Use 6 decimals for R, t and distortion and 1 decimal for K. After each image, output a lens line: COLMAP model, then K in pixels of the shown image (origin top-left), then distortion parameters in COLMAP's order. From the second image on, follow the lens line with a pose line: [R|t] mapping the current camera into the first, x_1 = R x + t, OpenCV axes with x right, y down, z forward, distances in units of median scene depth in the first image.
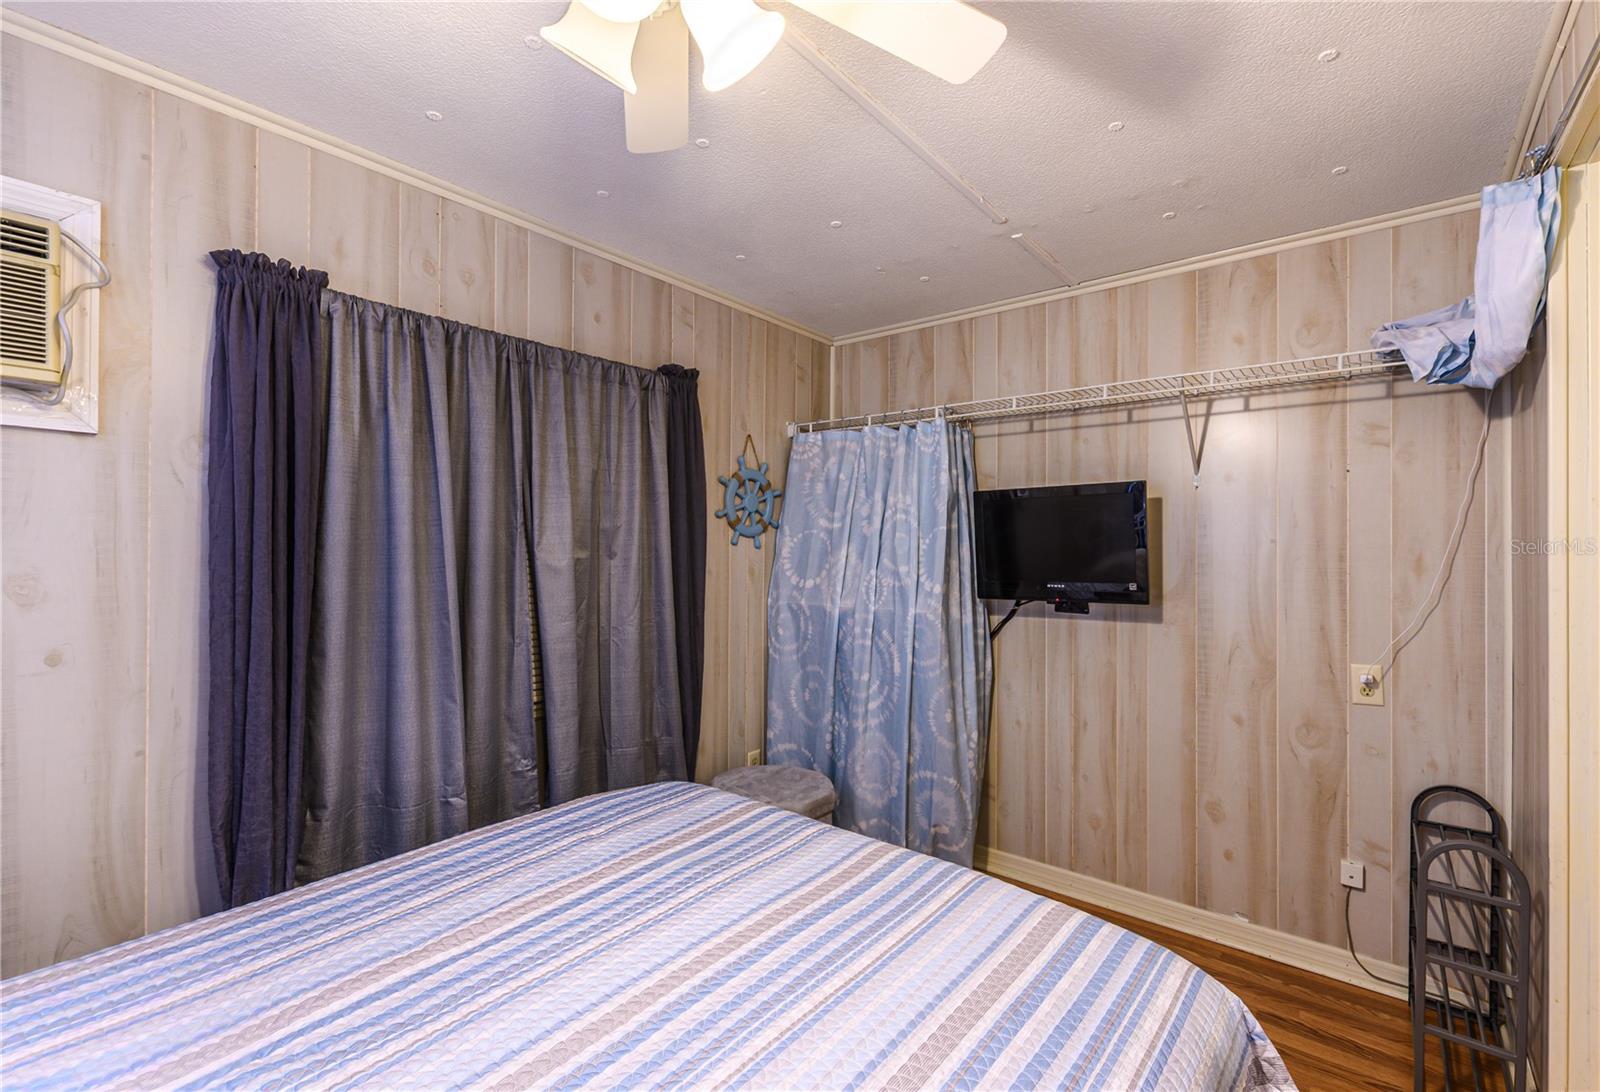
lens RADIAL K [[724.6, 0, 801.7], [0, 724.6, 550.5], [0, 0, 1]] dist [0.000996, 0.000007]
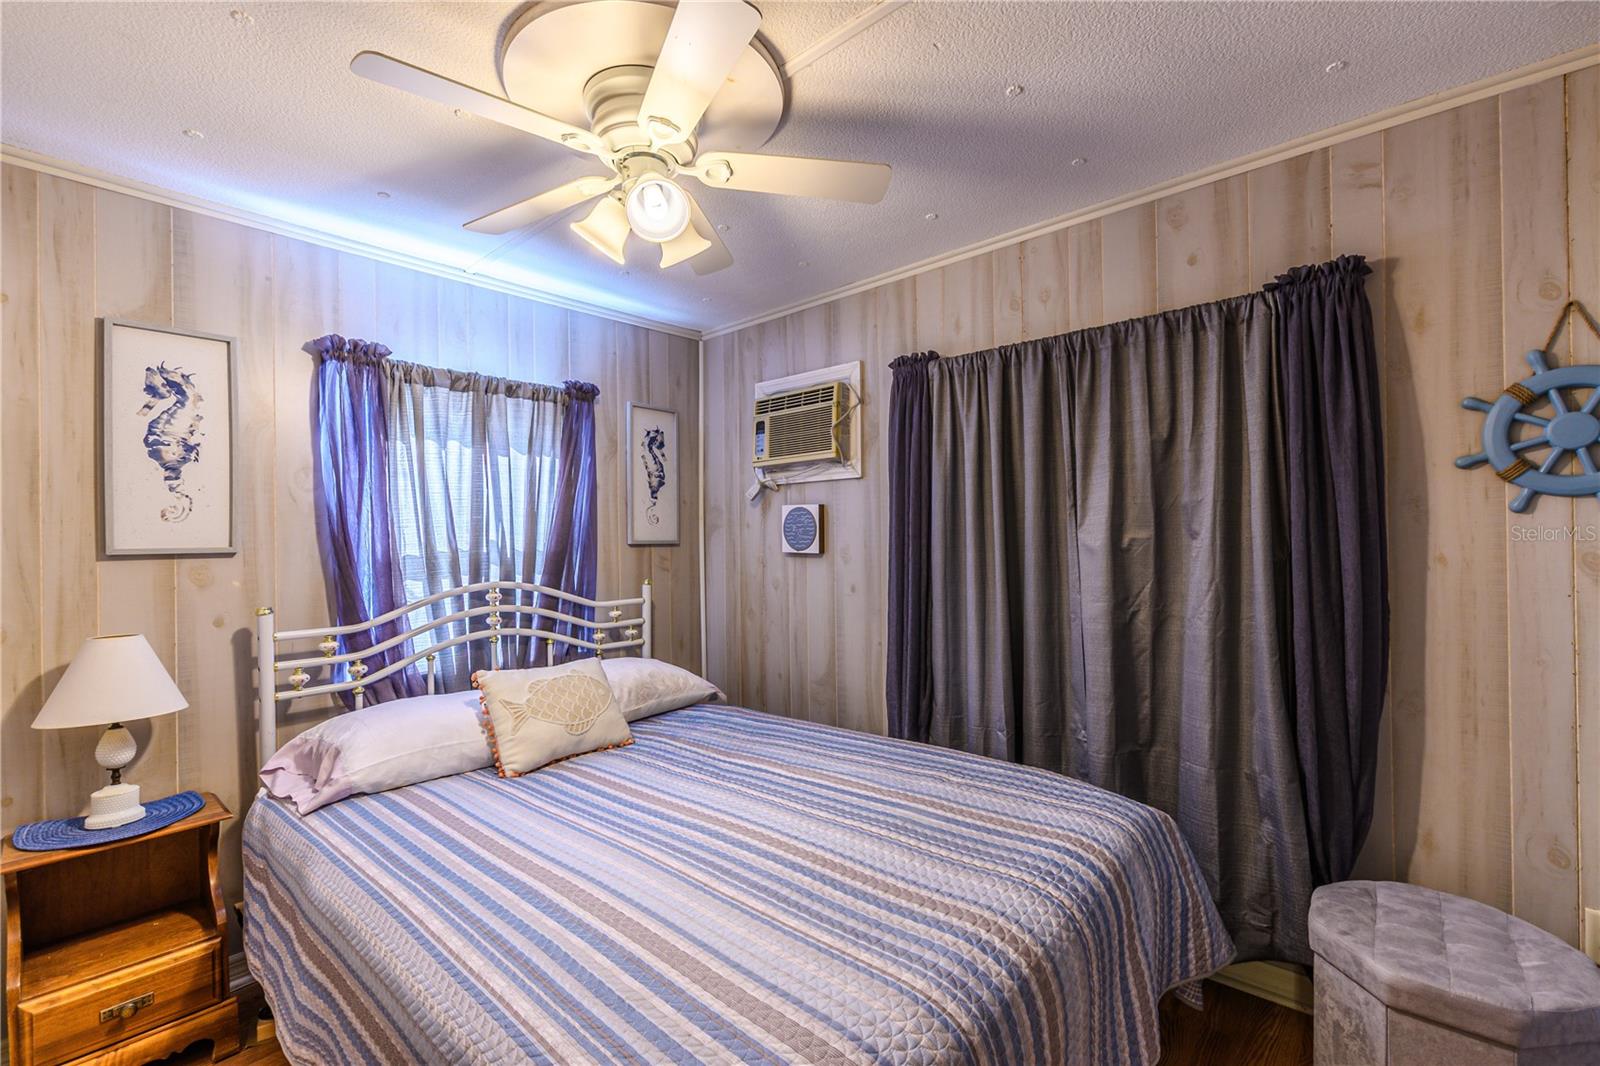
lens RADIAL K [[700.9, 0, 802.7], [0, 700.9, 531.9], [0, 0, 1]] dist [0.000395, 0.000316]
pose [[-0.059124, -0.011269, -0.998187, 0.817520], [0.014612, 0.999819, -0.012153, 0.009482], [0.998144, -0.015304, -0.058949, 0.815804]]
